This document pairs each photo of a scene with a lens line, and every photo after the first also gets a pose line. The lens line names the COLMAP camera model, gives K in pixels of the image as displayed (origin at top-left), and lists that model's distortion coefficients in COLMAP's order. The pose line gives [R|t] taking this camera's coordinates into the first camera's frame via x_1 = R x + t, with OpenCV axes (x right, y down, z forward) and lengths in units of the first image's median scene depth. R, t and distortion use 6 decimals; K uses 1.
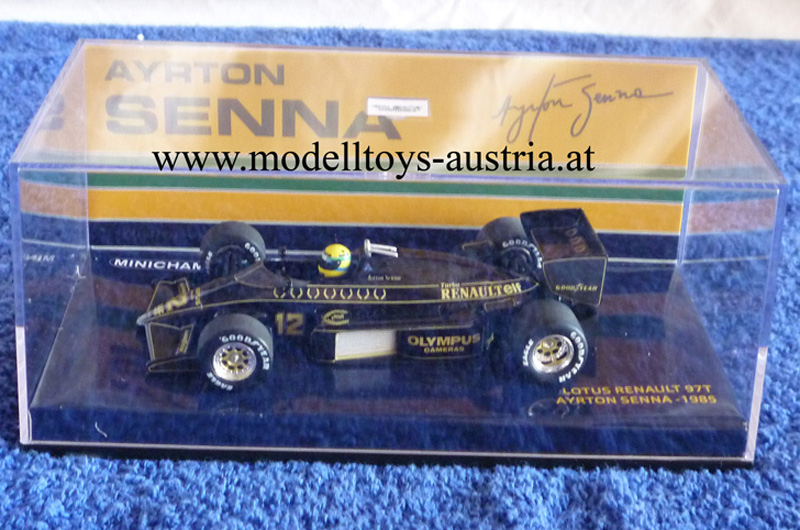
lens RADIAL K [[1511.6, 0, 396.3], [0, 1511.6, 268.6], [0, 0, 1]] dist [0.150109, 0.000000]
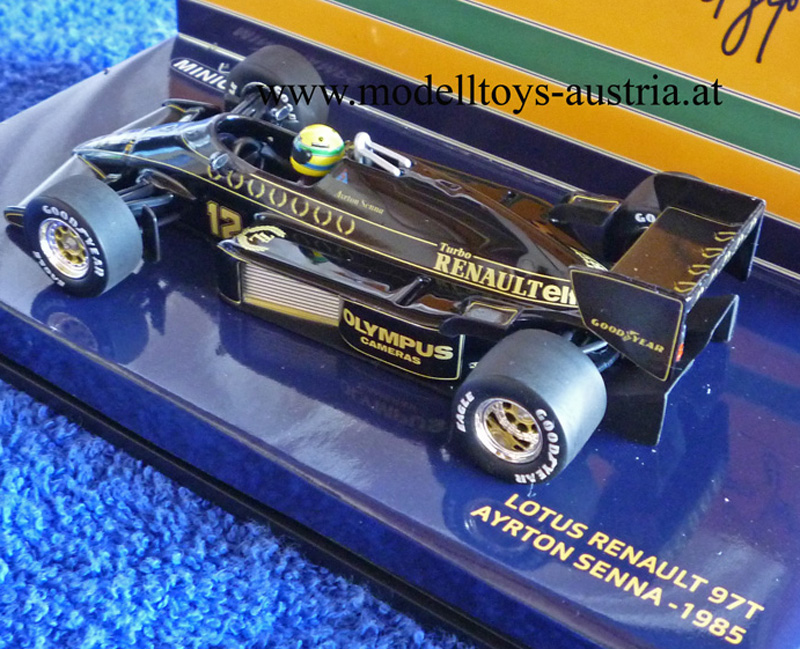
lens RADIAL K [[1553.2, 0, 394.0], [0, 1553.2, 323.5], [0, 0, 1]] dist [0.031523, 0.000000]
pose [[0.793820, 0.359657, -0.490405, 0.320918], [-0.279701, 0.931950, 0.230729, -0.094772], [0.540017, -0.045990, 0.840397, 0.487272]]
